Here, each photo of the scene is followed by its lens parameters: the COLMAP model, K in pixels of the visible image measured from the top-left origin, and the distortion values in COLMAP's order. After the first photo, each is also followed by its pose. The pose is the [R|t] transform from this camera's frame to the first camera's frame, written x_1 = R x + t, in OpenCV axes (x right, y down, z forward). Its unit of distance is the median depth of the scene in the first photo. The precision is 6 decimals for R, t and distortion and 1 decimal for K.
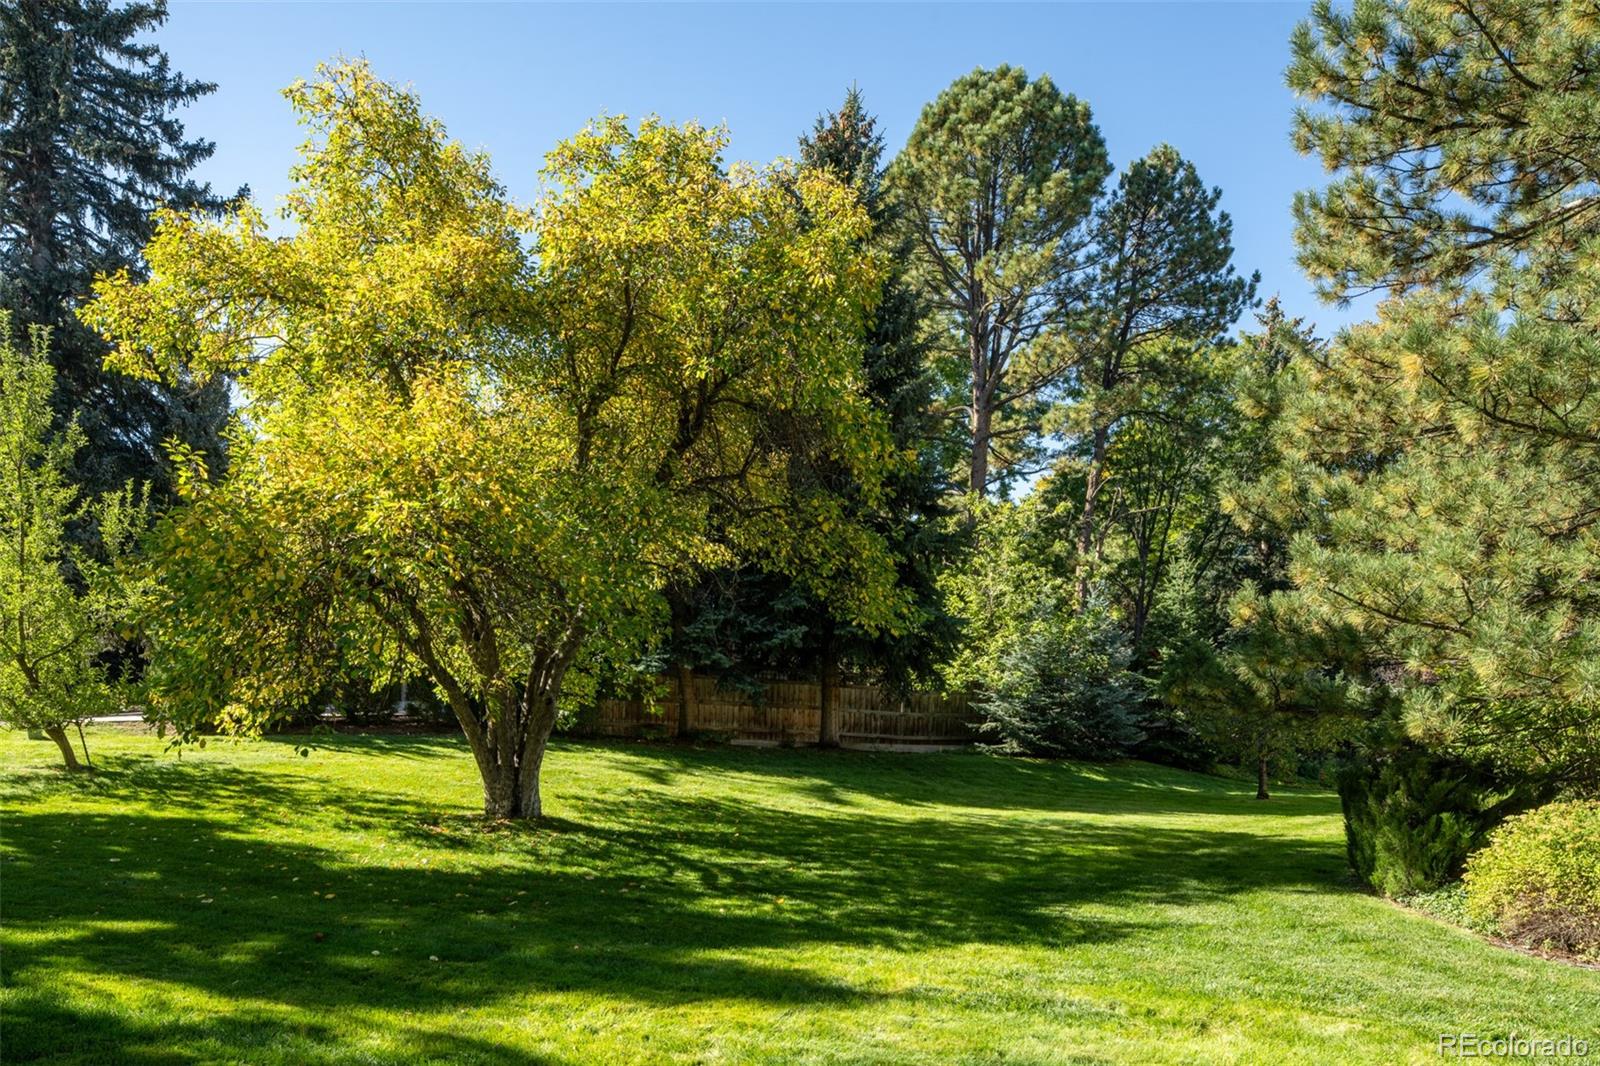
lens RADIAL K [[1076.0, 0, 793.6], [0, 1076.0, 756.6], [0, 0, 1]] dist [-0.001696, 0.001325]
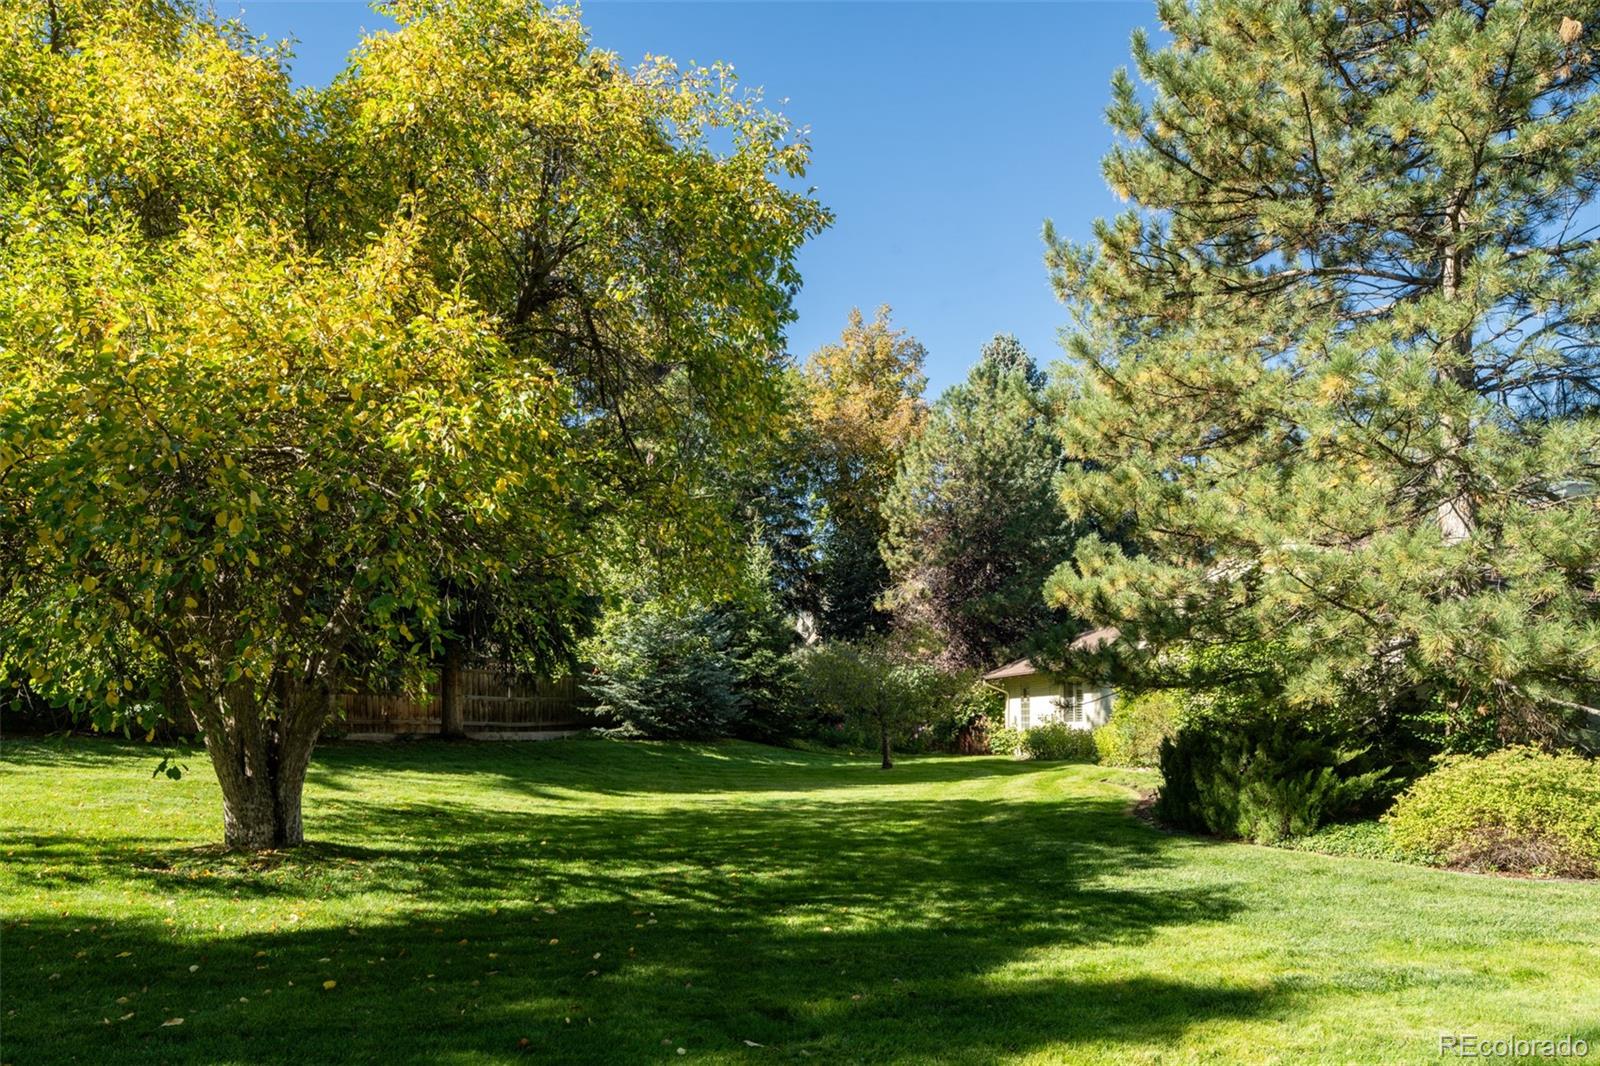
lens RADIAL K [[1076.0, 0, 793.6], [0, 1076.0, 756.6], [0, 0, 1]] dist [-0.001696, 0.001325]
pose [[0.864828, -0.050168, 0.499556, -0.162999], [0.041912, 0.998736, 0.027741, -0.006030], [-0.500316, -0.003053, 0.865837, 0.082918]]
